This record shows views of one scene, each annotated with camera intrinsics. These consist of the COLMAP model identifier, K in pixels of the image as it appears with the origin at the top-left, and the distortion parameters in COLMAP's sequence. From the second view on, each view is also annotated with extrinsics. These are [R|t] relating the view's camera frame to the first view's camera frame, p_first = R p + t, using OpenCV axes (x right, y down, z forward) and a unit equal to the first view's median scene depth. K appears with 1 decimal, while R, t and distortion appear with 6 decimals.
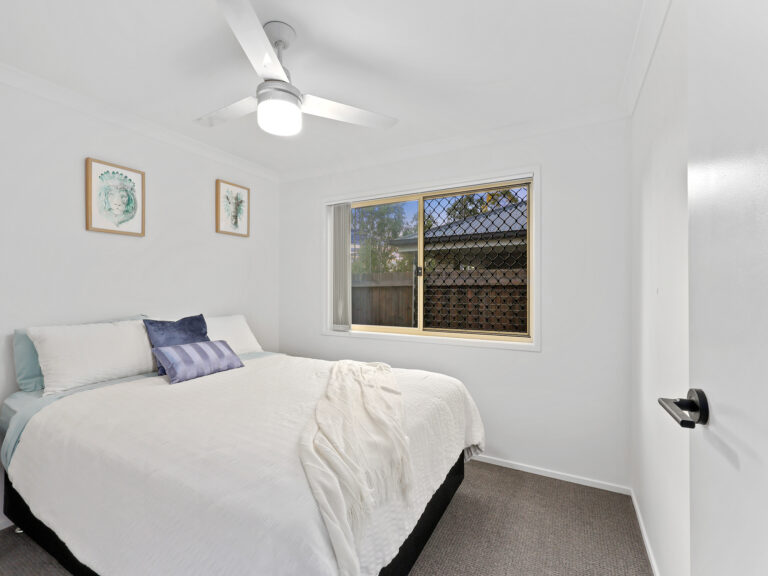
lens RADIAL K [[353.5, 0, 381.3], [0, 353.5, 281.9], [0, 0, 1]] dist [0.001795, 0.000400]
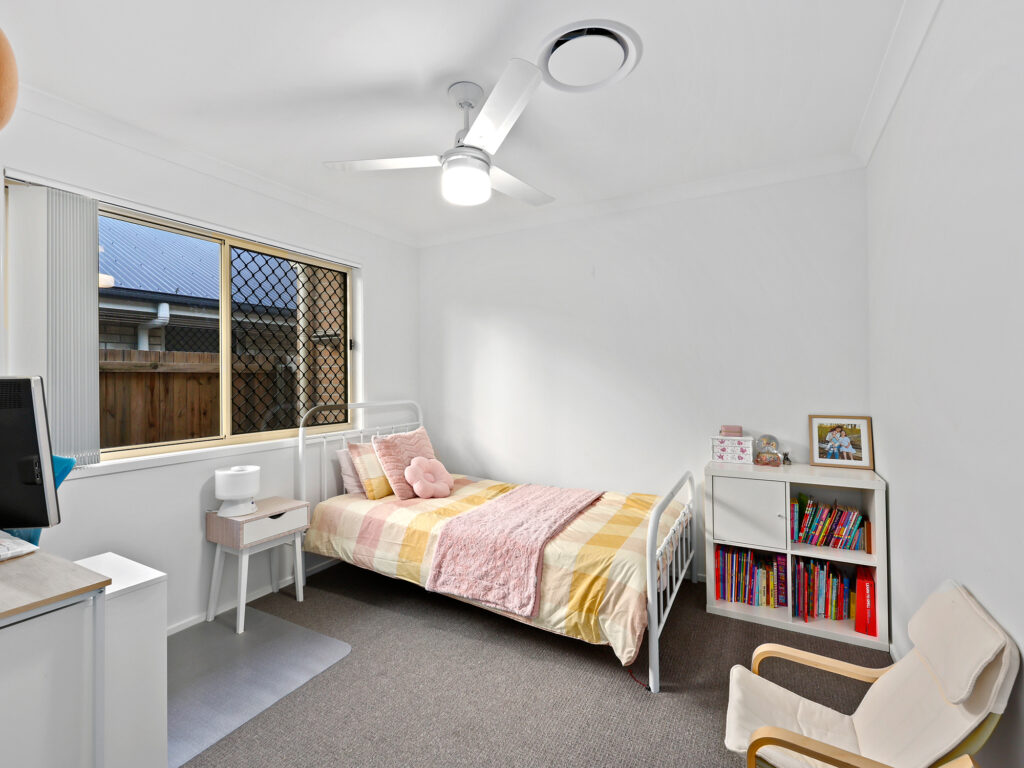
lens RADIAL K [[471.3, 0, 508.4], [0, 471.3, 375.8], [0, 0, 1]] dist [0.001795, 0.000400]
pose [[0.010732, -0.003972, 0.999935, -0.783675], [-0.007617, 0.999963, 0.004054, 0.011380], [-0.999913, -0.007660, 0.010702, 0.443928]]
